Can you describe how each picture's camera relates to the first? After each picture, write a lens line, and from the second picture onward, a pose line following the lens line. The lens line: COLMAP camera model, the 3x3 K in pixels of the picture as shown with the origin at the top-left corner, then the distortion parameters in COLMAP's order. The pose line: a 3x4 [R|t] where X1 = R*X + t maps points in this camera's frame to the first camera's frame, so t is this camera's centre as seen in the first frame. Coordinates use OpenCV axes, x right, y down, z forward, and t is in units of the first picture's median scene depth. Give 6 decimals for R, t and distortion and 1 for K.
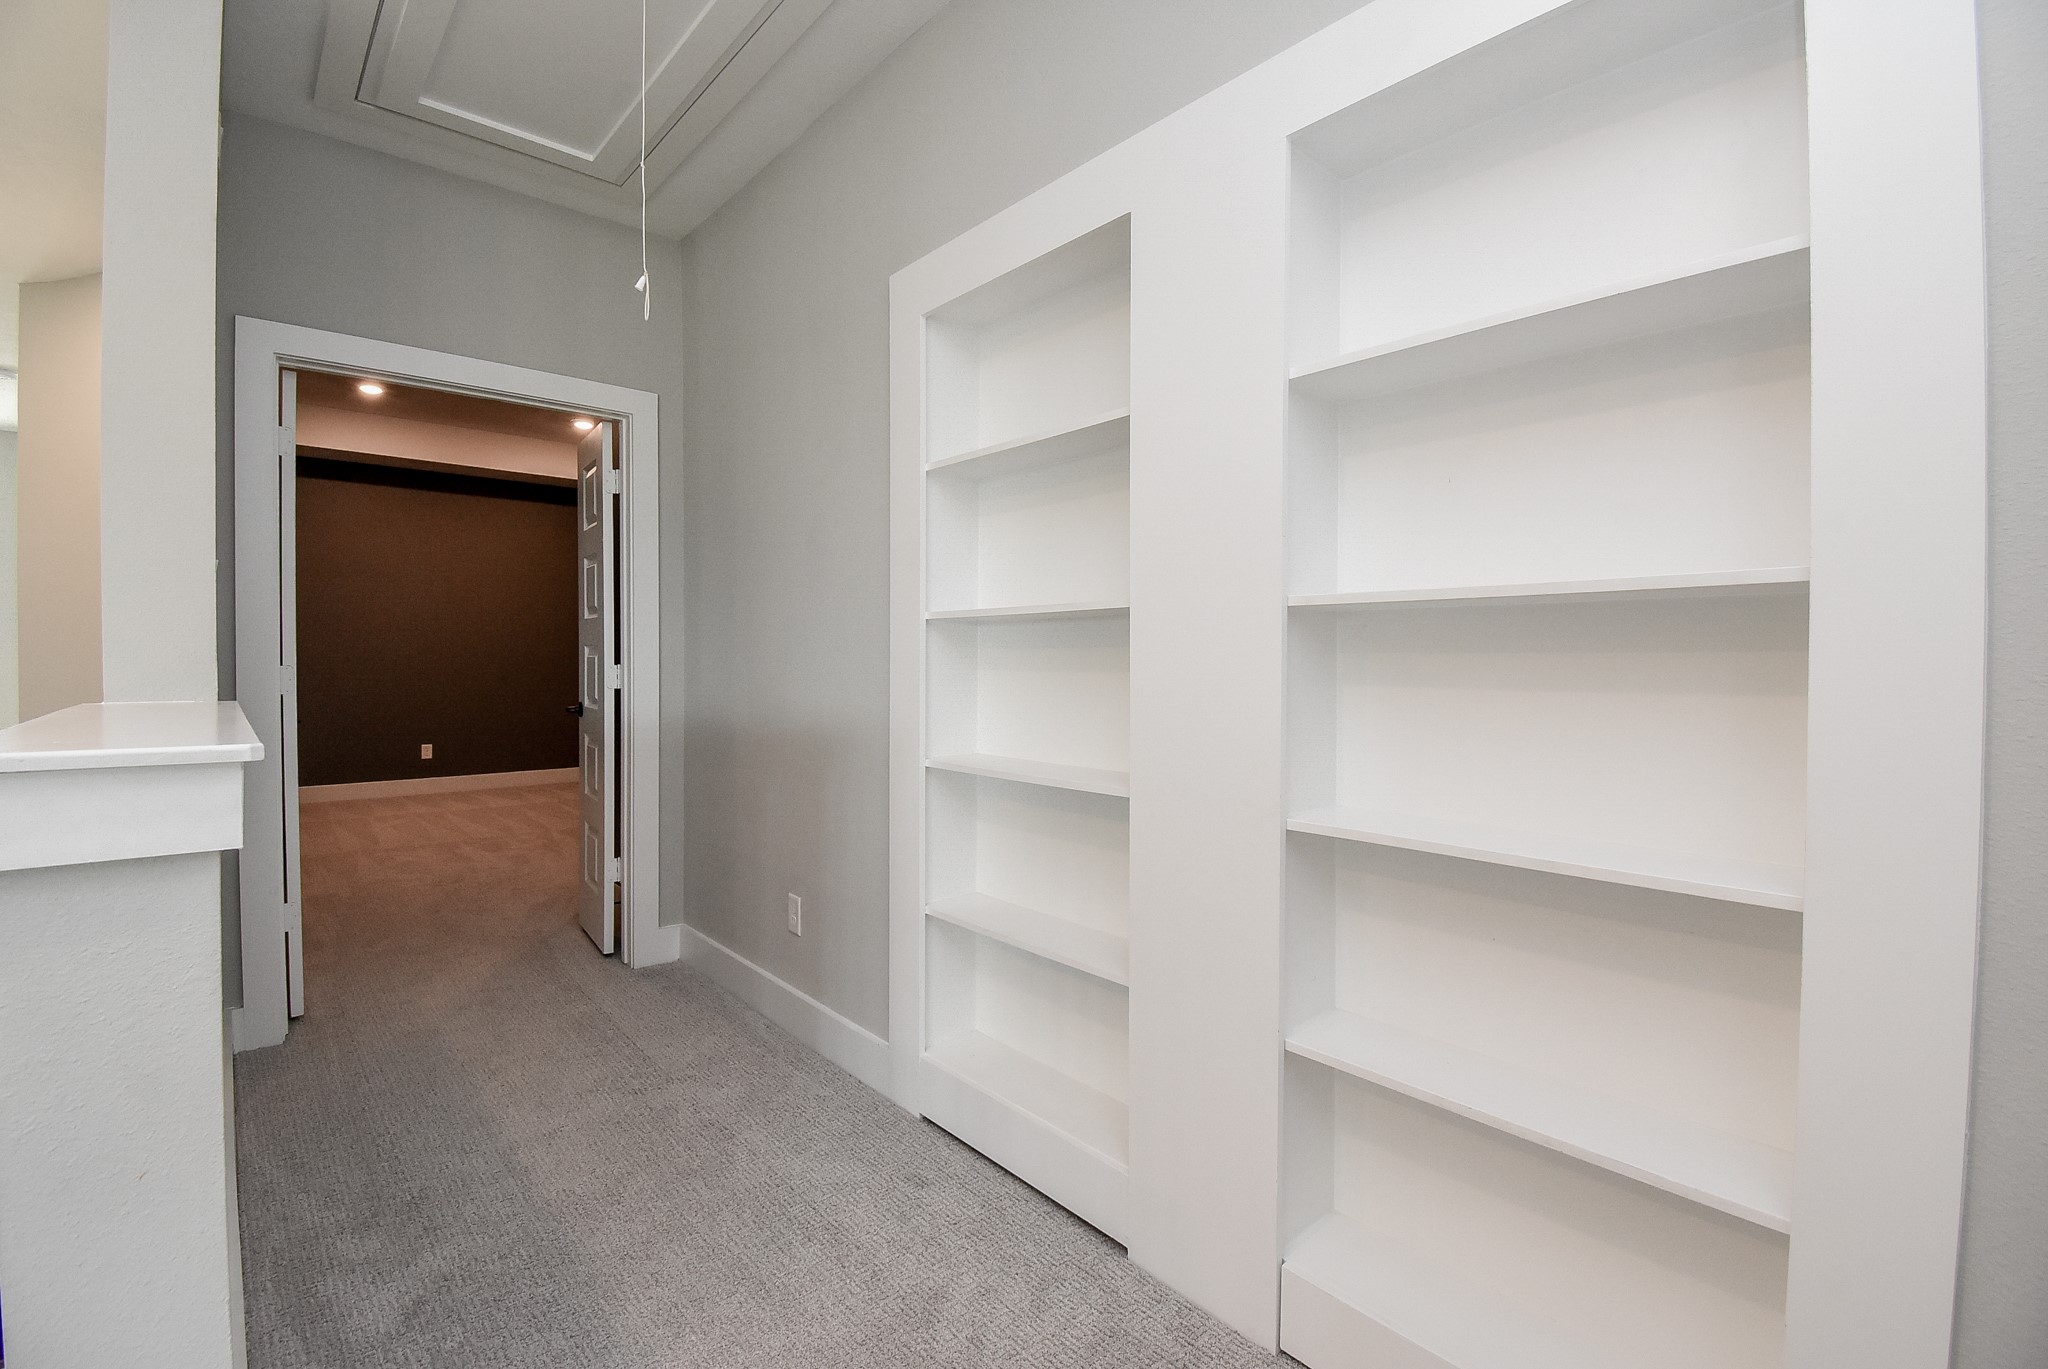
lens RADIAL K [[907.5, 0, 1022.5], [0, 907.5, 675.6], [0, 0, 1]] dist [-0.002765, -0.003854]
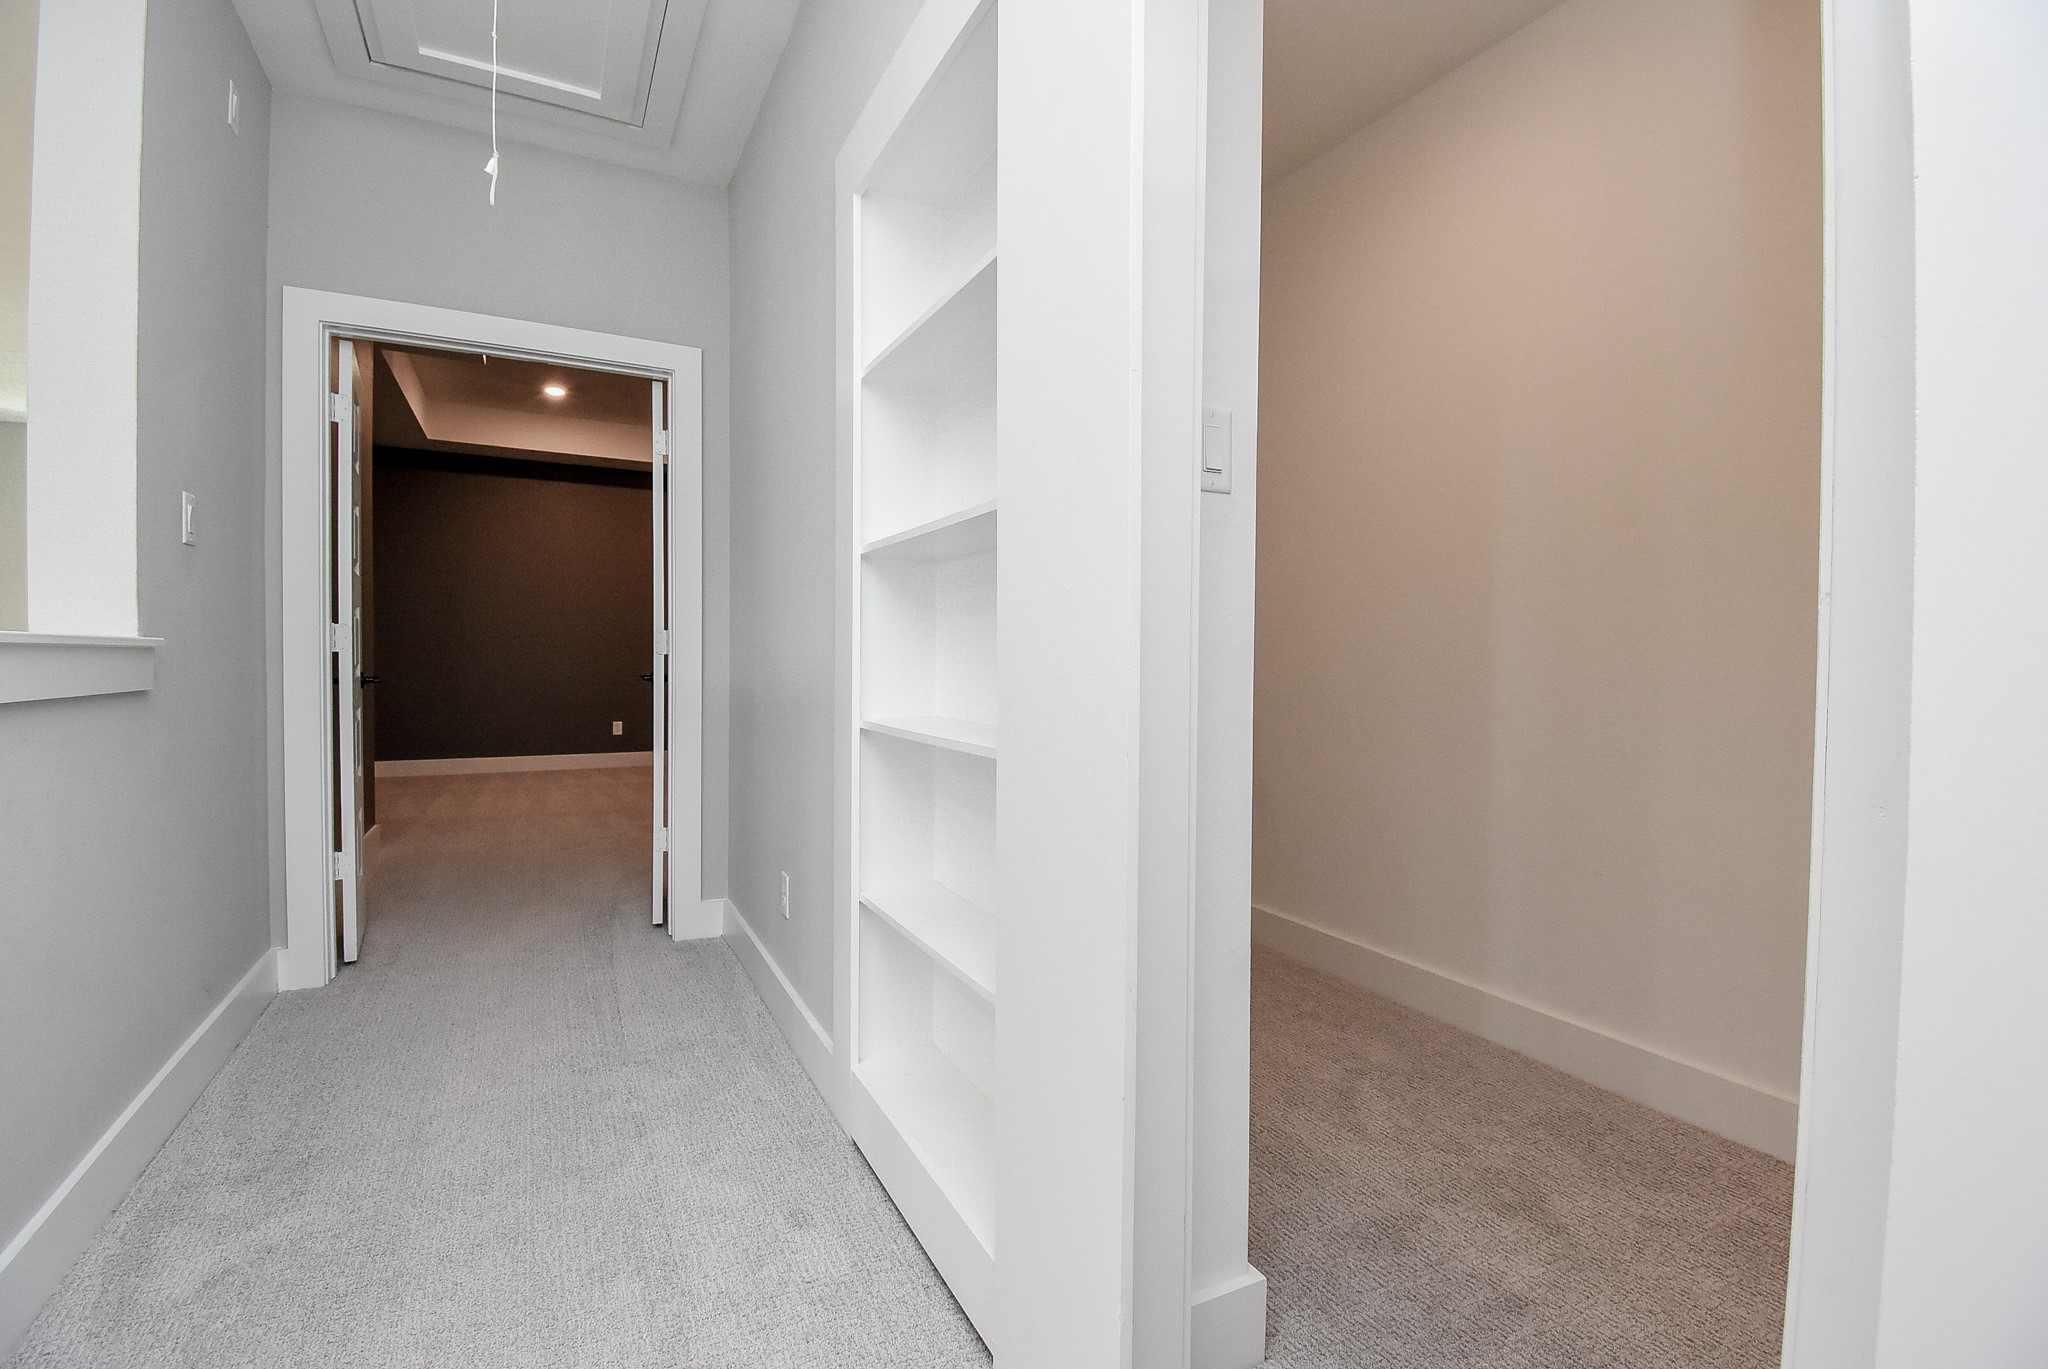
lens RADIAL K [[907.5, 0, 1025.2], [0, 907.5, 678.0], [0, 0, 1]] dist [-0.002765, -0.003854]
pose [[0.969292, 0.009923, -0.245713, 0.208255], [-0.009608, 0.999951, 0.002482, 0.041295], [0.245726, -0.000045, 0.969339, 0.178738]]
